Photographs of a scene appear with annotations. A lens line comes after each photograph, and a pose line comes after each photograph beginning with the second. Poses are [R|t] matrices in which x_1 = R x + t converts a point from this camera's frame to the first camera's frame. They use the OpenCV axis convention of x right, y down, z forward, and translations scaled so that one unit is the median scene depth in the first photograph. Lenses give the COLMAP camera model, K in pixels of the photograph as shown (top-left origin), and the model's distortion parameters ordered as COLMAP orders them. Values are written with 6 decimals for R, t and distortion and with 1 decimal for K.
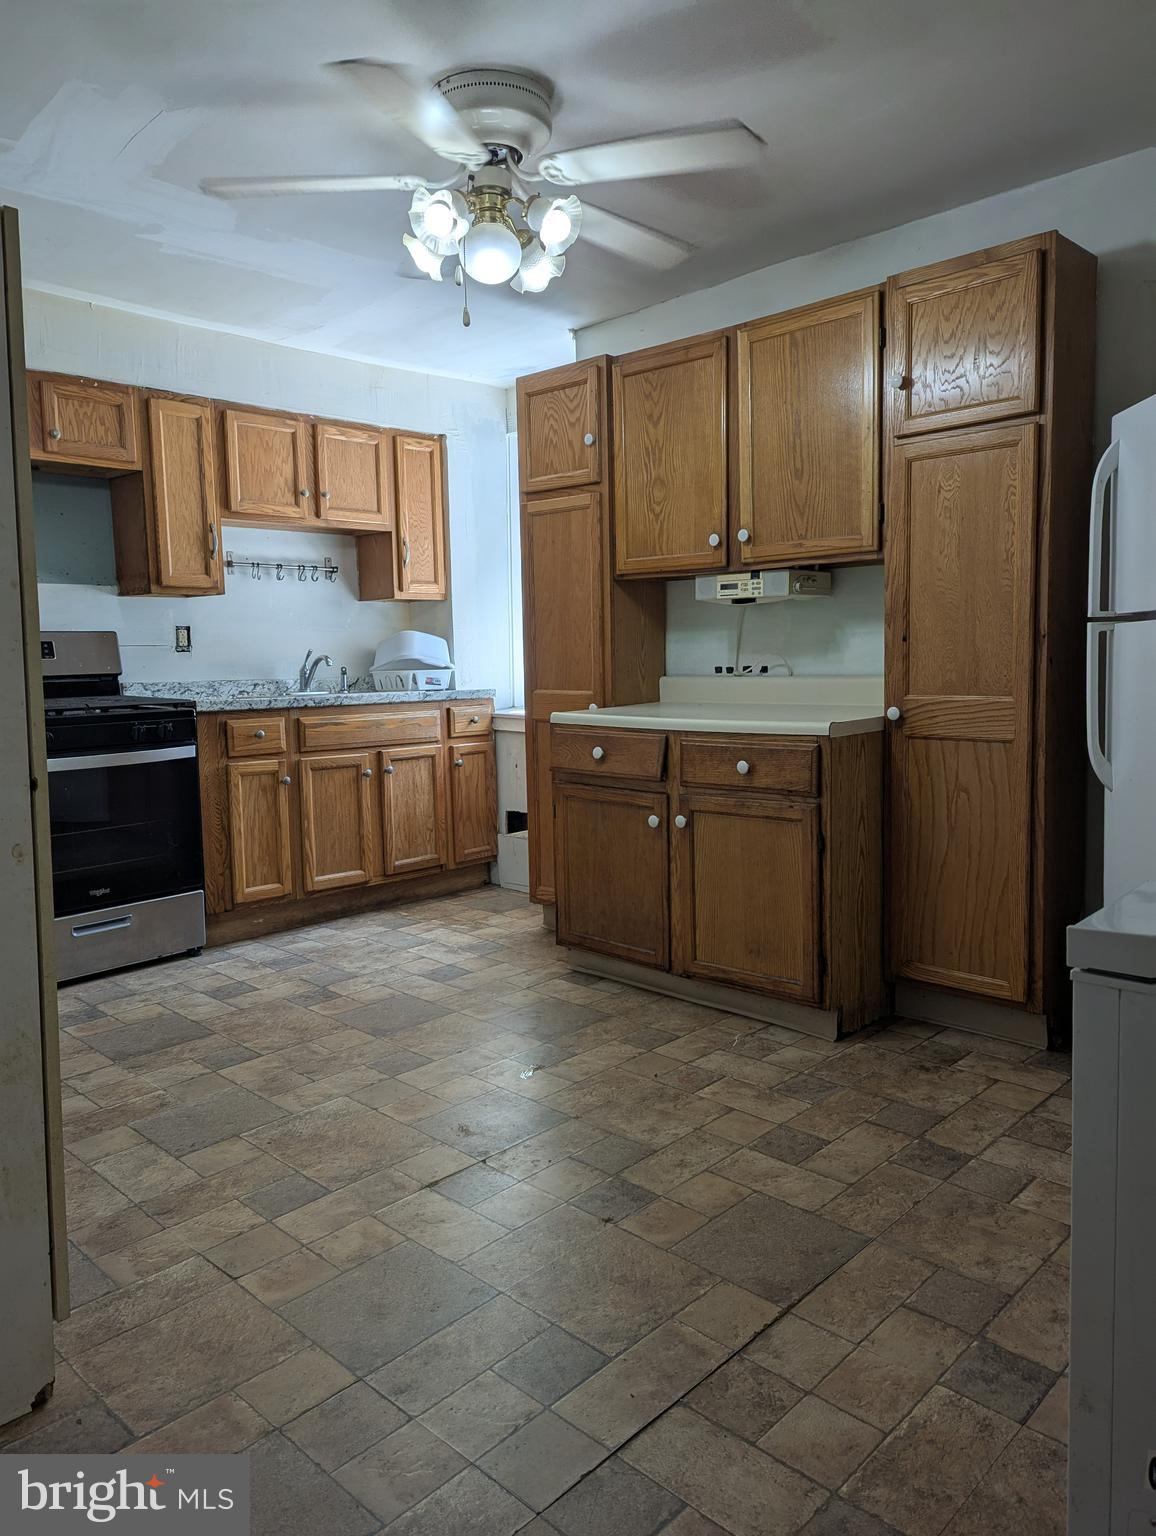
lens RADIAL K [[1075.6, 0, 568.9], [0, 1075.6, 757.8], [0, 0, 1]] dist [0.055837, -0.045783]
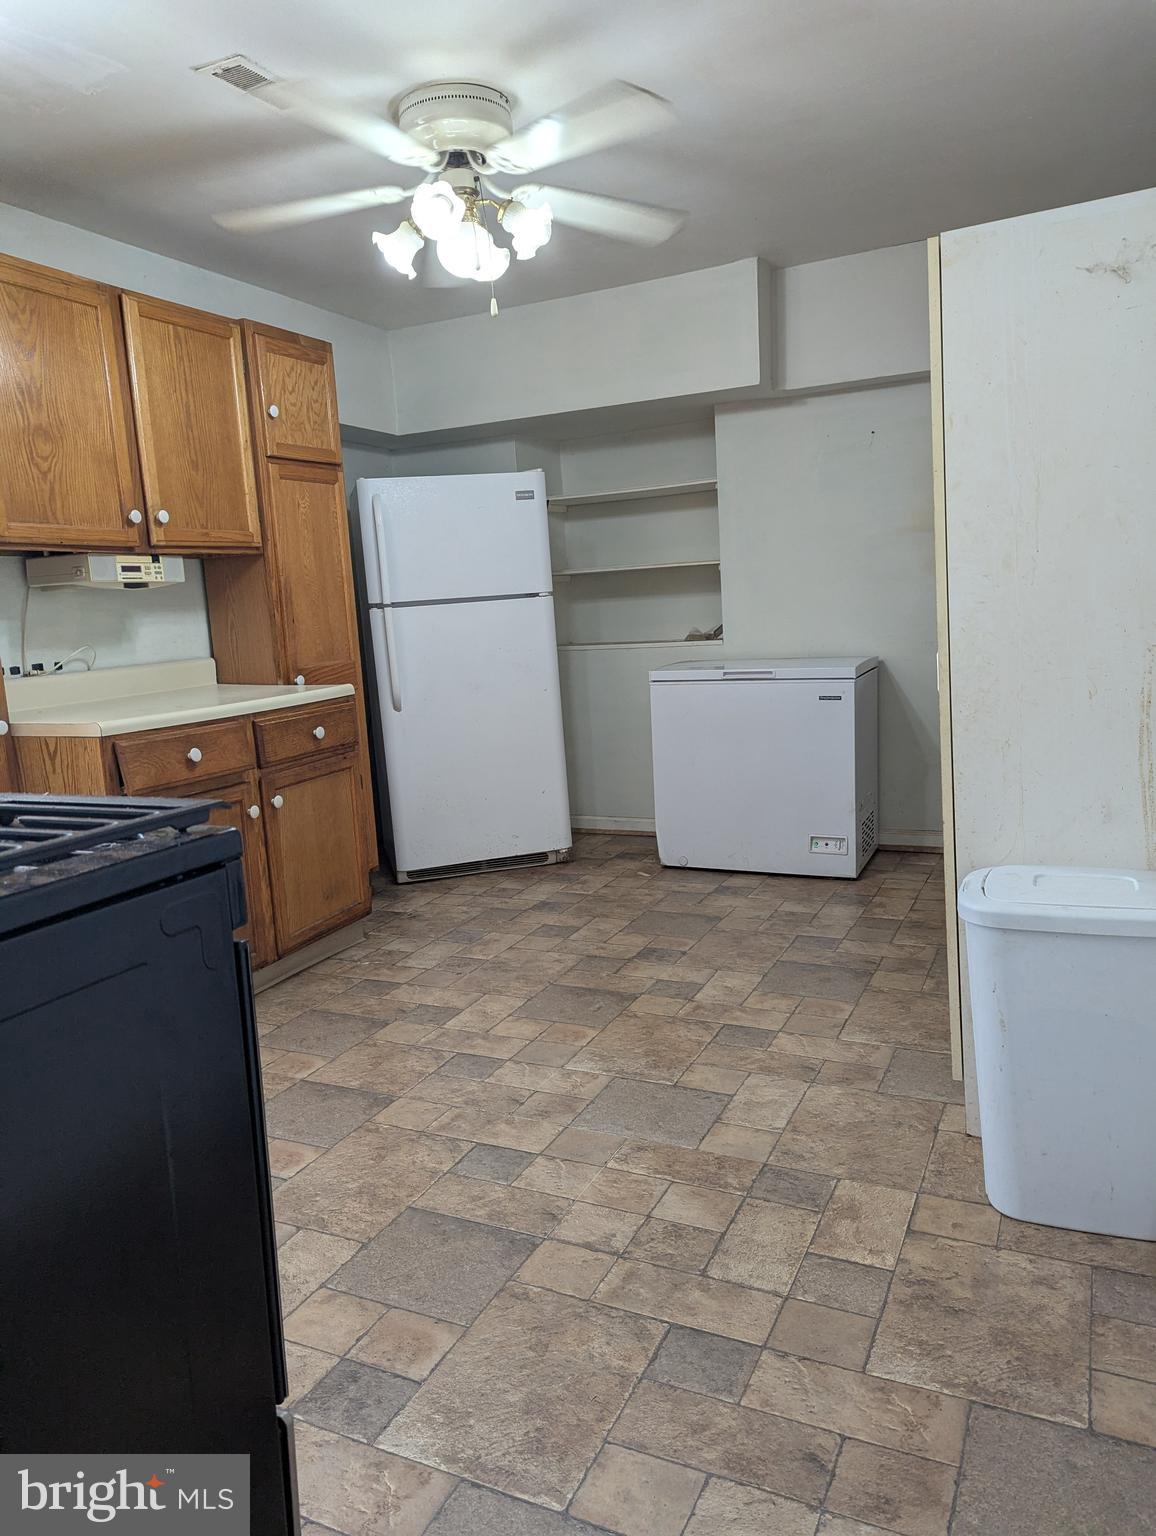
lens RADIAL K [[1075.6, 0, 568.6], [0, 1075.6, 768.5], [0, 0, 1]] dist [0.055837, -0.045783]
pose [[-0.309195, -0.108978, 0.944734, -0.955218], [0.162402, 0.972770, 0.165364, -0.095658], [-0.937030, 0.204556, -0.283077, 1.055880]]
